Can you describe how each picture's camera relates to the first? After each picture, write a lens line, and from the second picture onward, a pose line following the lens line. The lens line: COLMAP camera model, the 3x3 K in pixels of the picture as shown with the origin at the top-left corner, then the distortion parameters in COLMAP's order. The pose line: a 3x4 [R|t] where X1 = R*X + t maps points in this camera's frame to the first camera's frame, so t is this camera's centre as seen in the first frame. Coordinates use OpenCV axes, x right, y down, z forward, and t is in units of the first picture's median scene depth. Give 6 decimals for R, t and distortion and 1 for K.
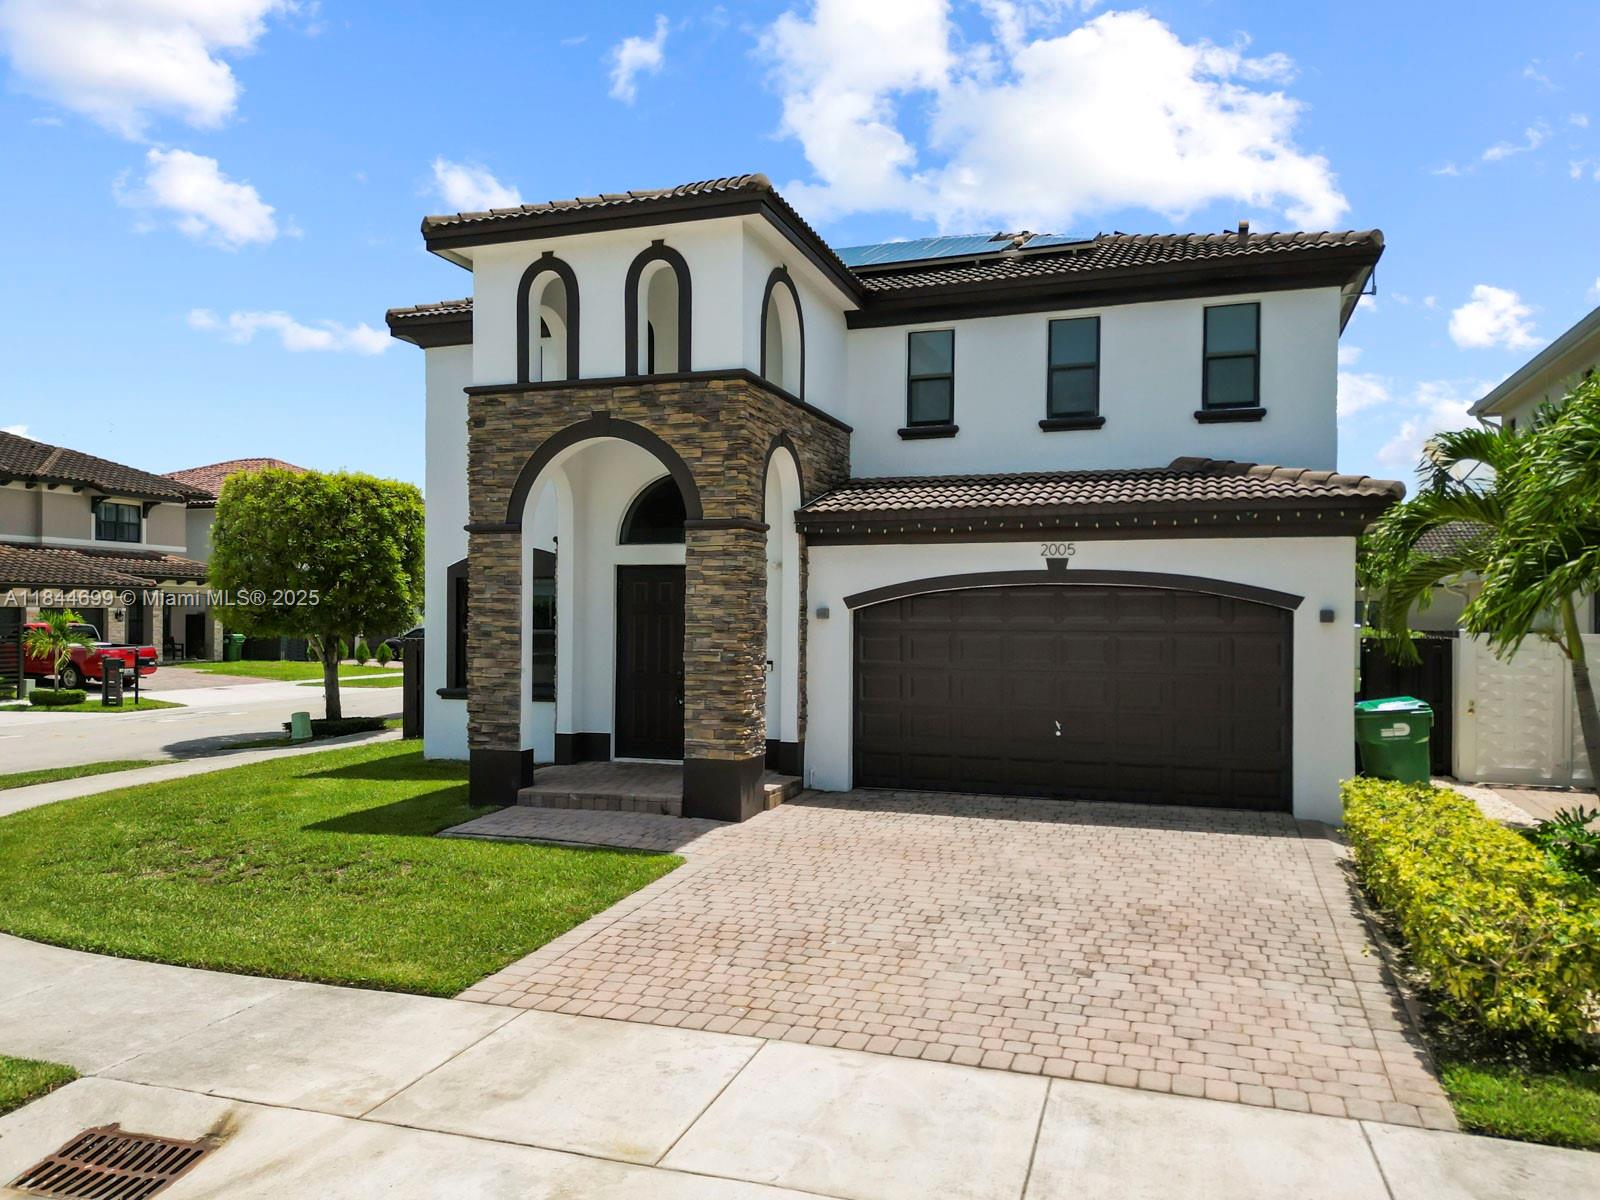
lens RADIAL K [[1171.8, 0, 800.0], [0, 1171.8, 600.0], [0, 0, 1]] dist [0.049951, -0.045535]
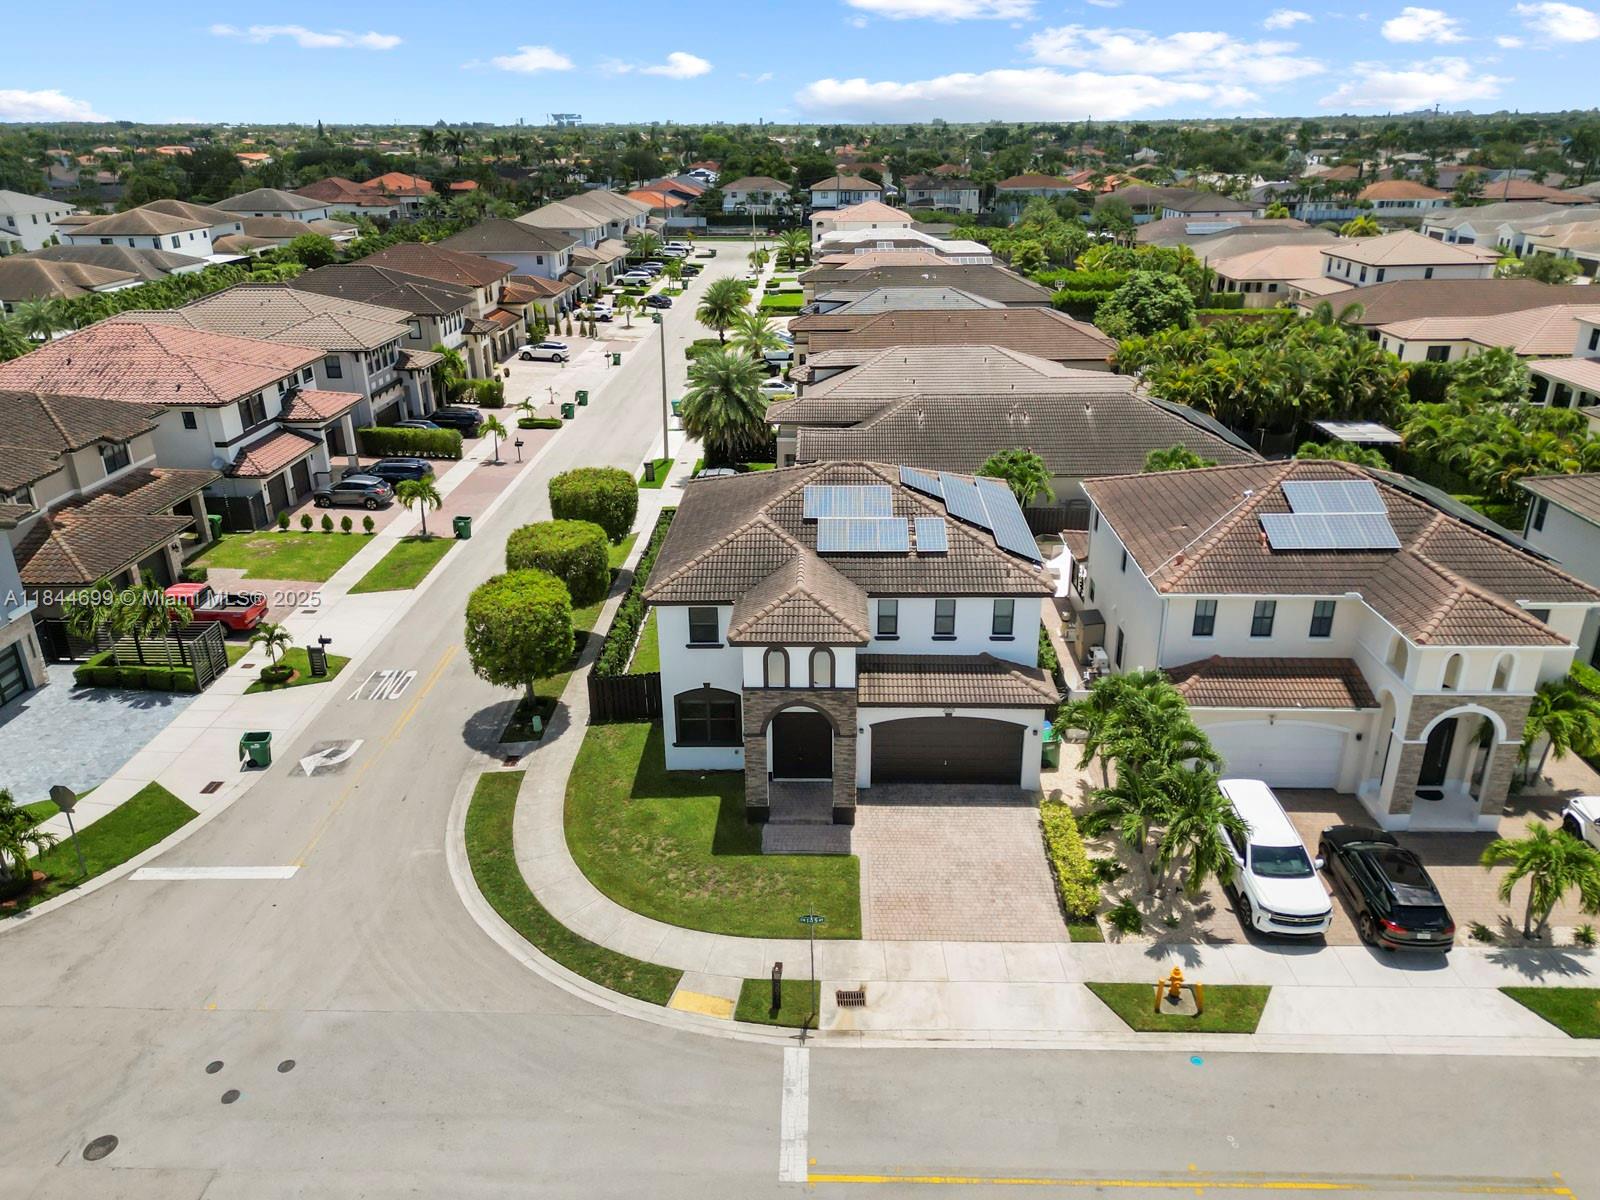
lens RADIAL K [[1158.3, 0, 800.5], [0, 1158.3, 574.8], [0, 0, 1]] dist [0.061821, -0.051665]
pose [[0.954527, -0.119762, 0.273013, -0.843602], [0.012308, 0.930814, 0.365285, -1.372332], [-0.297871, -0.345314, 0.889961, -1.261125]]
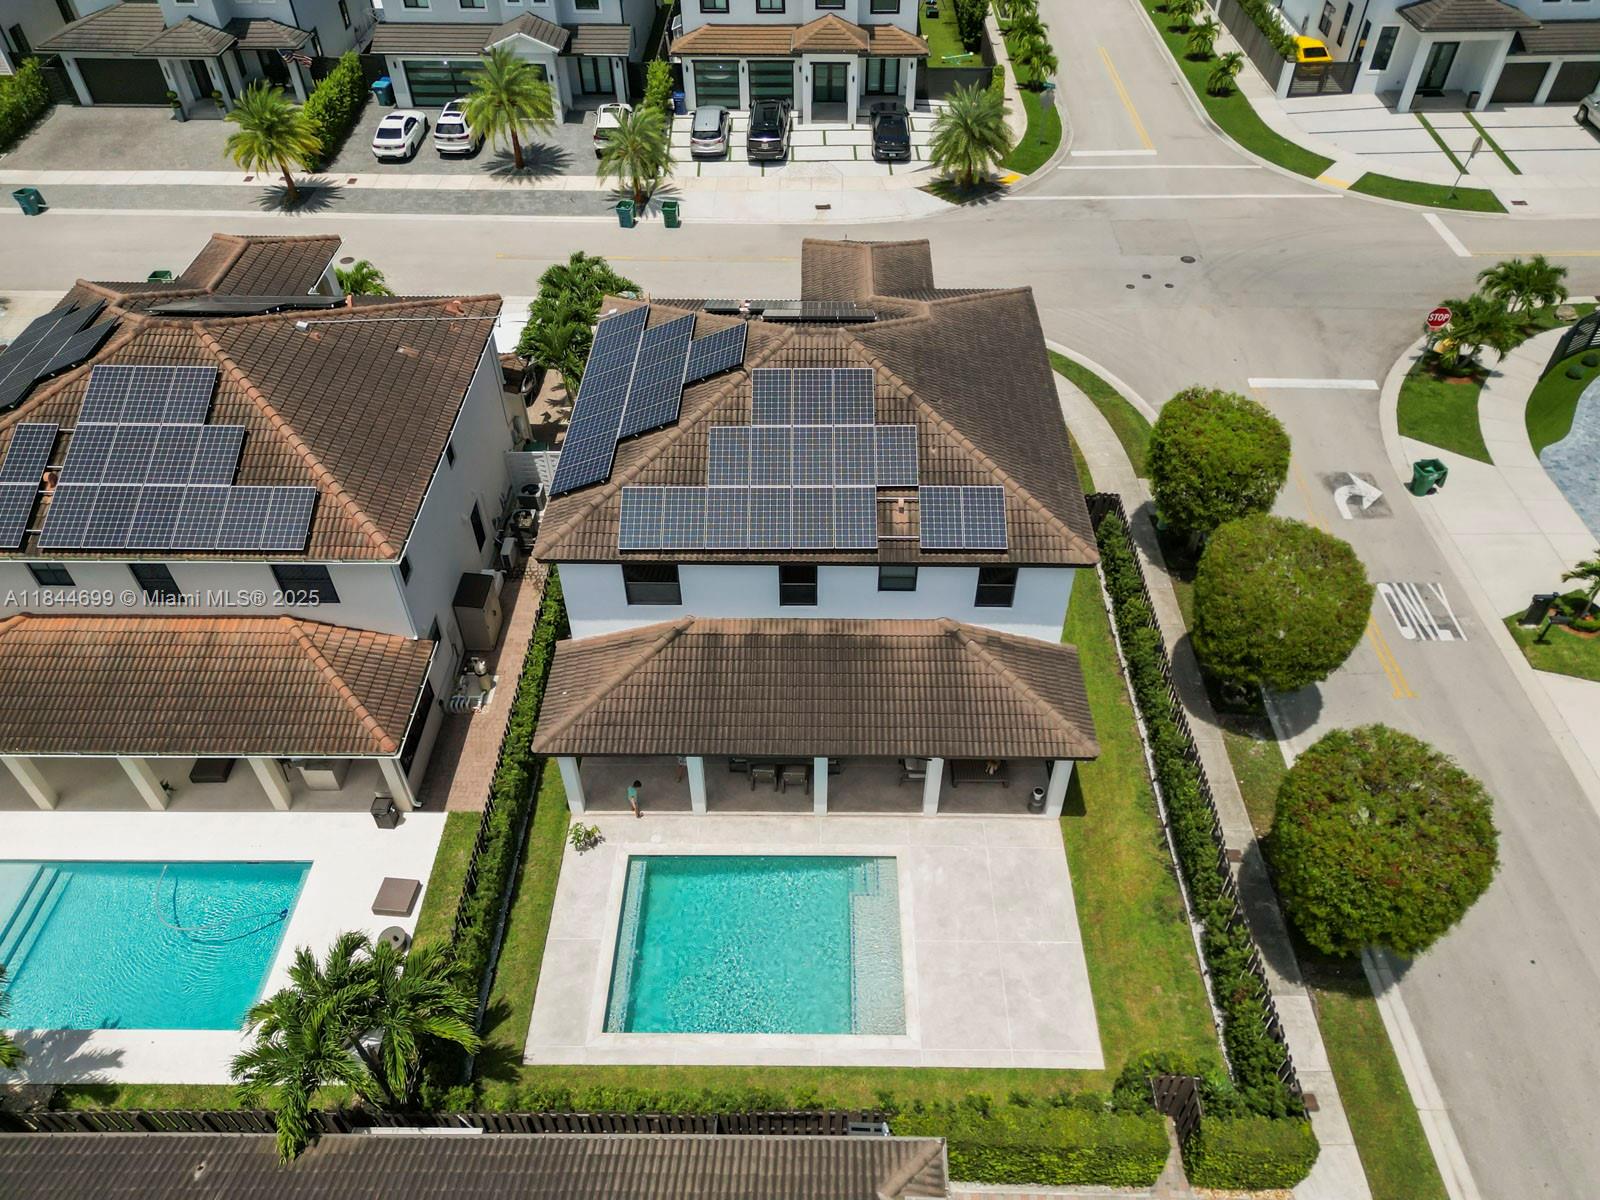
lens RADIAL K [[1128.3, 0, 814.9], [0, 1128.3, 595.1], [0, 0, 1]] dist [0.052999, -0.038939]
pose [[-0.949086, 0.216397, -0.228928, 0.781625], [-0.000927, 0.724794, 0.688965, -1.625489], [0.315015, 0.654099, -0.687692, 3.428748]]
